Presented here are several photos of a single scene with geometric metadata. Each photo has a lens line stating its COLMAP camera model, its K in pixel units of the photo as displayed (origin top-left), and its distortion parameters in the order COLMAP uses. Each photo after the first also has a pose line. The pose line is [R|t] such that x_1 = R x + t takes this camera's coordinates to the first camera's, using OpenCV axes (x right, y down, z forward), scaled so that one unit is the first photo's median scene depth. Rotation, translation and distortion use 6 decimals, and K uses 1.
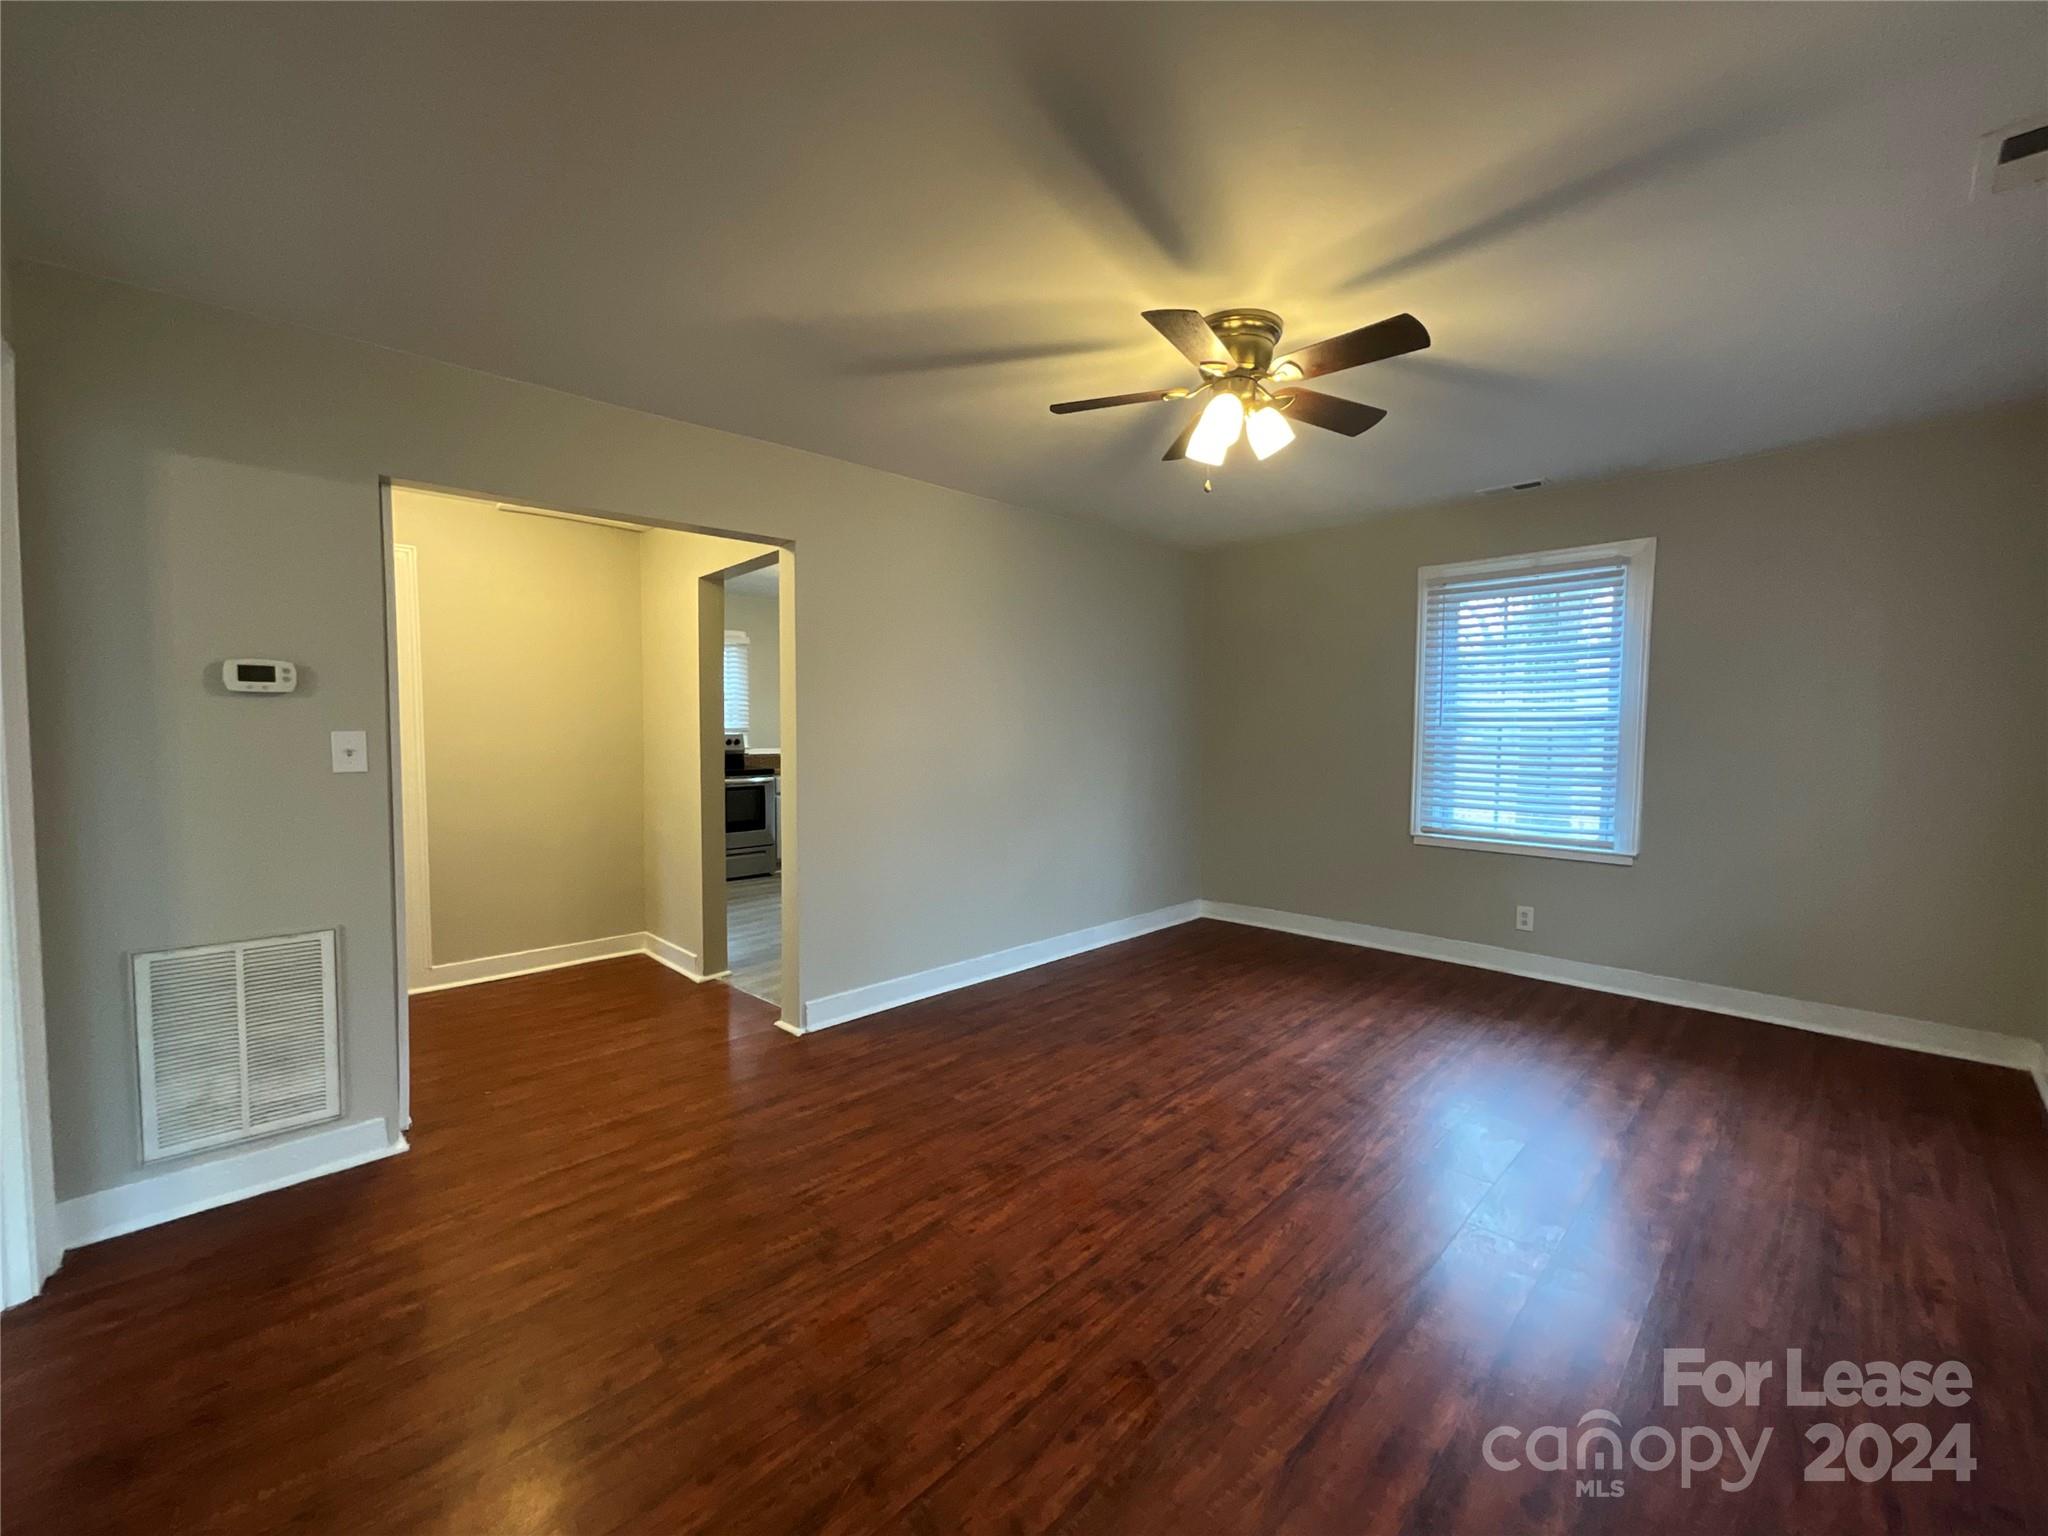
lens RADIAL K [[831.2, 0, 1029.4], [0, 831.2, 770.1], [0, 0, 1]] dist [0.000510, 0.000605]
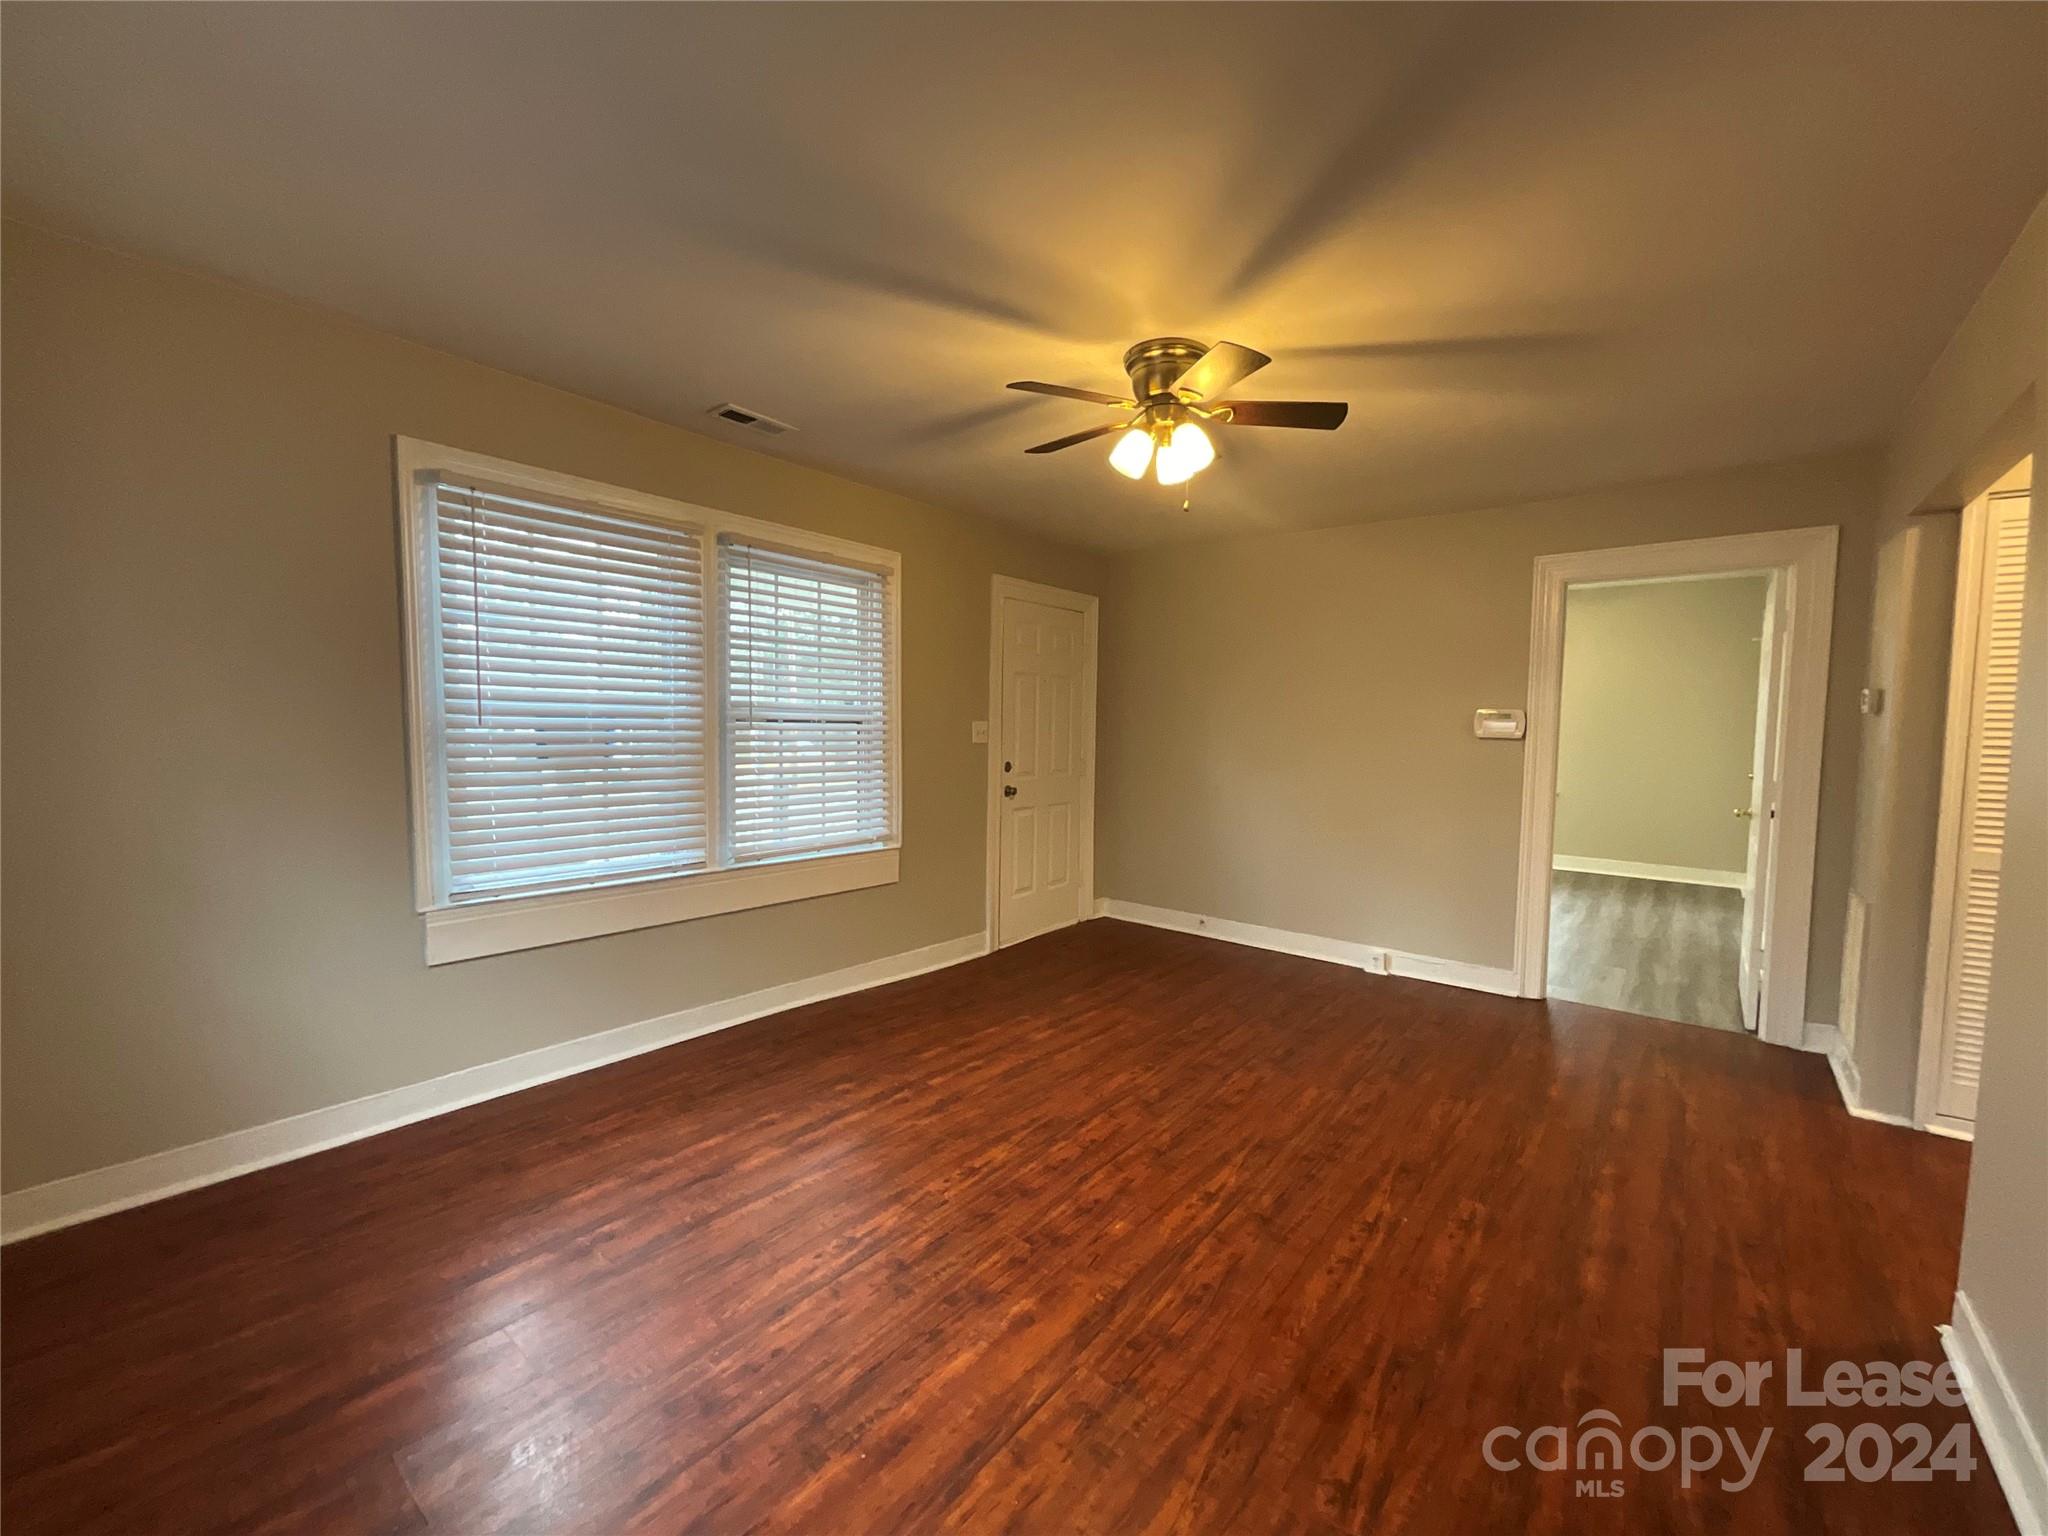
lens RADIAL K [[831.2, 0, 1029.4], [0, 831.2, 770.1], [0, 0, 1]] dist [0.000510, 0.000605]
pose [[-0.993232, -0.010077, -0.115706, 0.495861], [-0.023880, 0.992663, 0.118533, -0.115851], [0.113663, 0.120493, -0.986186, 1.918647]]
